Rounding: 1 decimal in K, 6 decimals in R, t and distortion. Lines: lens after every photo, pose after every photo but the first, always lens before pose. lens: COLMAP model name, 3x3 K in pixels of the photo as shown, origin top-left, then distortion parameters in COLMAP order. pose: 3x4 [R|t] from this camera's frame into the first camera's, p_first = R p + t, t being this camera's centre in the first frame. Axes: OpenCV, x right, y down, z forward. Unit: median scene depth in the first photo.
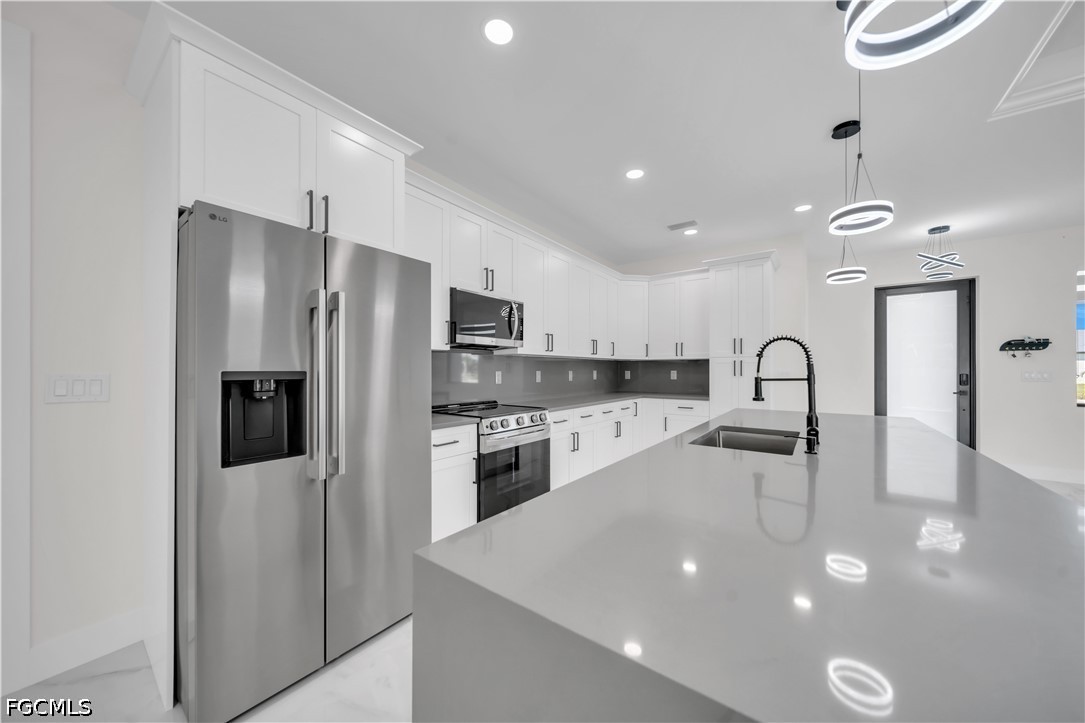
lens RADIAL K [[375.2, 0, 548.0], [0, 375.2, 366.1], [0, 0, 1]] dist [0.001463, -0.000128]
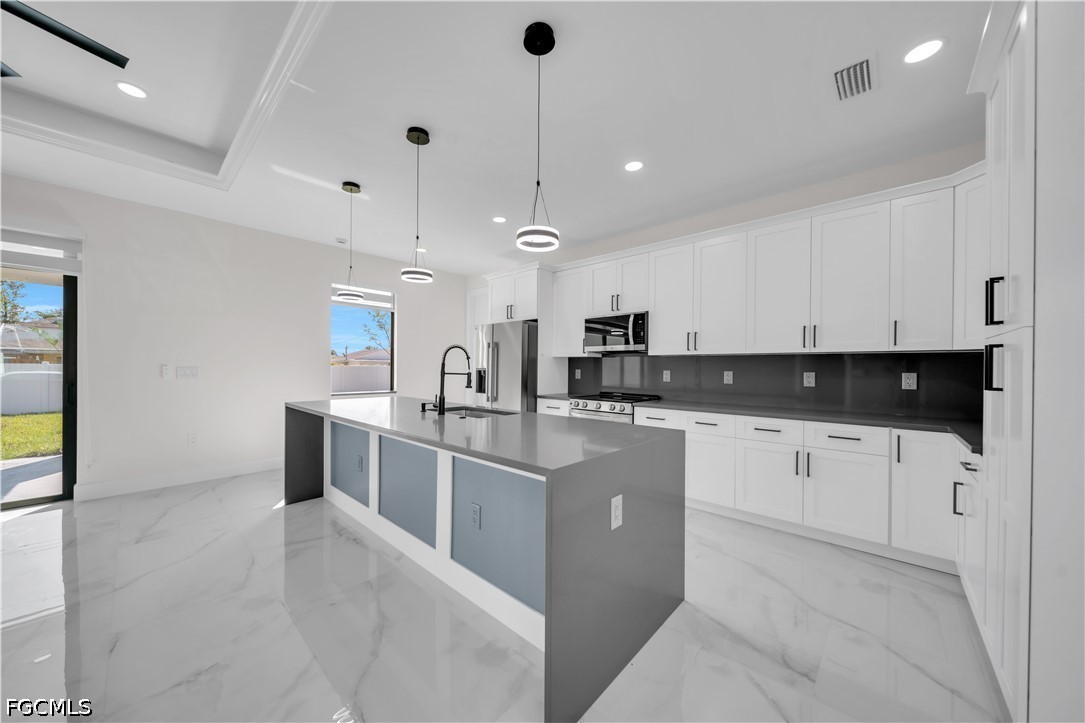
lens RADIAL K [[375.2, 0, 547.2], [0, 375.2, 367.3], [0, 0, 1]] dist [0.001463, -0.000128]
pose [[-0.103916, -0.004533, -0.994576, 1.003137], [0.000003, 0.999990, -0.004558, 0.008226], [0.994586, -0.000477, -0.103915, 0.733586]]
